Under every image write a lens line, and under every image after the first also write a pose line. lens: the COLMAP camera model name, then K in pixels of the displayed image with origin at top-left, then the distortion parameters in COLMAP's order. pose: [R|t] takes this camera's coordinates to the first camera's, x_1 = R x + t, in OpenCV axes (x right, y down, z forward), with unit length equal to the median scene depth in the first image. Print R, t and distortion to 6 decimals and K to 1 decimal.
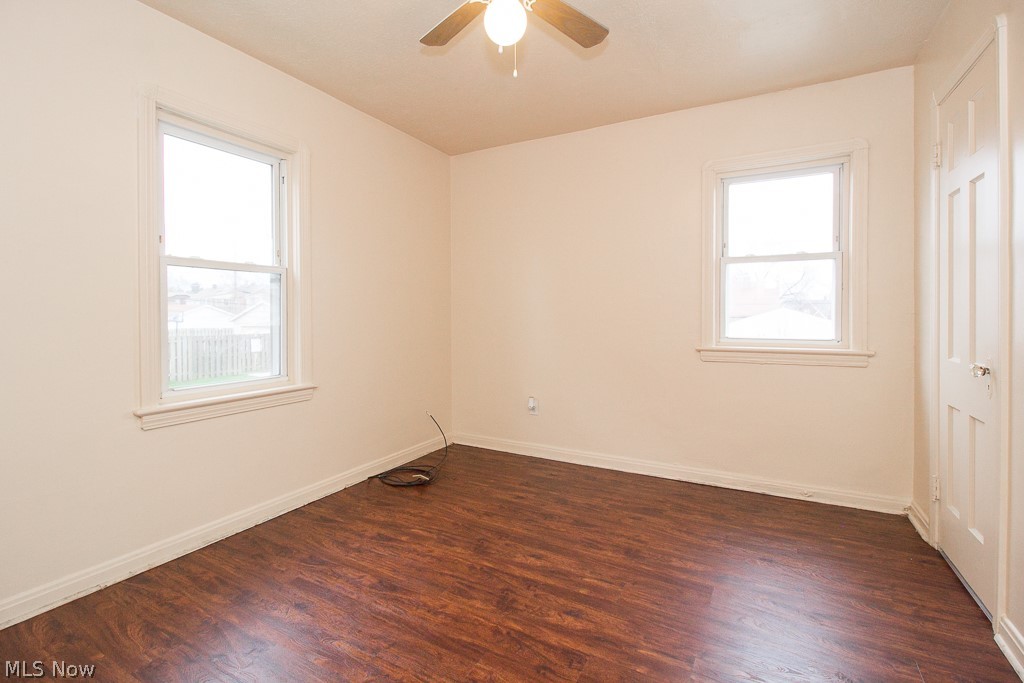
lens RADIAL K [[476.0, 0, 510.8], [0, 476.0, 312.8], [0, 0, 1]] dist [-0.000153, -0.000311]
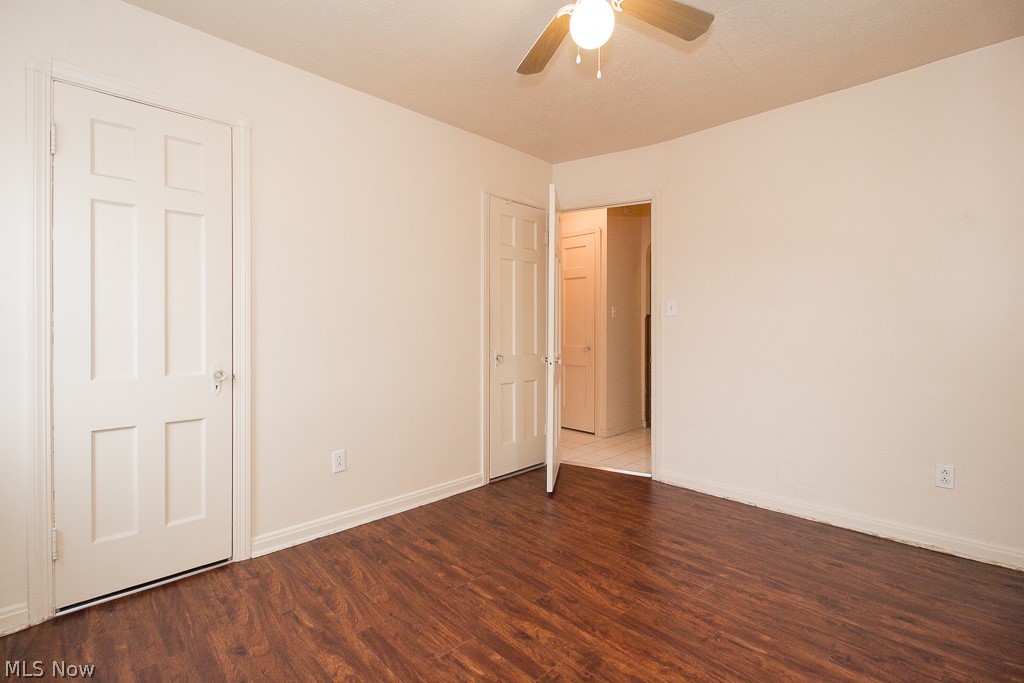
lens RADIAL K [[475.4, 0, 510.0], [0, 475.4, 322.3], [0, 0, 1]] dist [0.027062, -0.018441]
pose [[-0.954204, 0.004059, 0.299128, -0.137415], [0.001936, 0.999971, -0.007396, -0.009342], [-0.299149, -0.006478, -0.954184, 1.910106]]
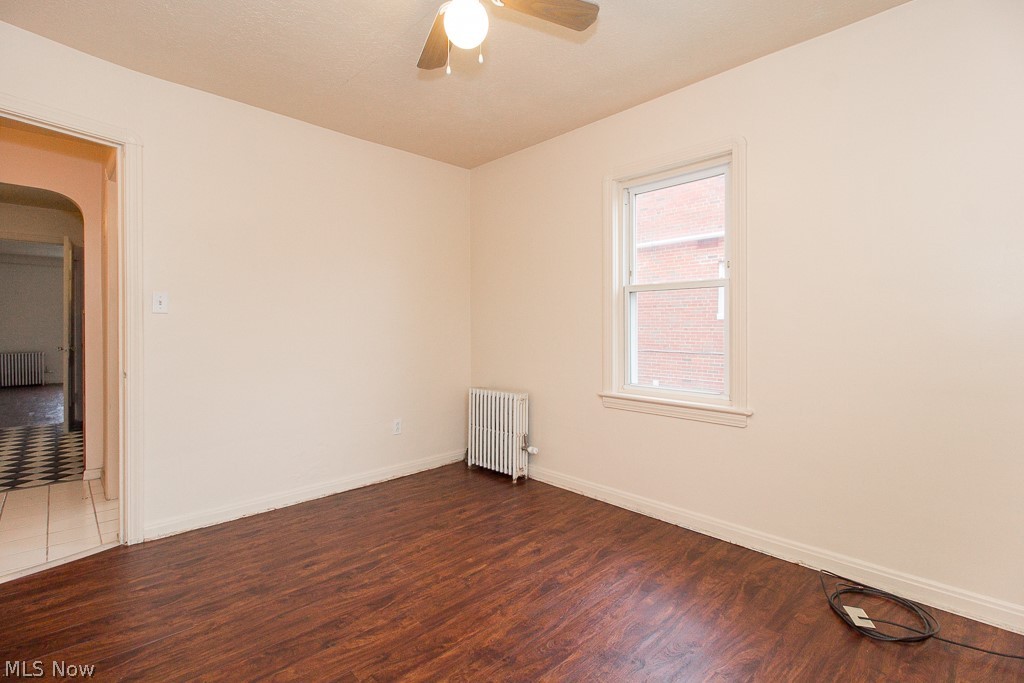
lens RADIAL K [[474.5, 0, 500.9], [0, 474.5, 327.7], [0, 0, 1]] dist [-0.001661, -0.001039]
pose [[-0.316878, 0.006320, -0.948445, 0.831649], [0.002349, 0.999980, 0.005878, -0.011979], [0.948463, -0.000365, -0.316886, 1.317660]]
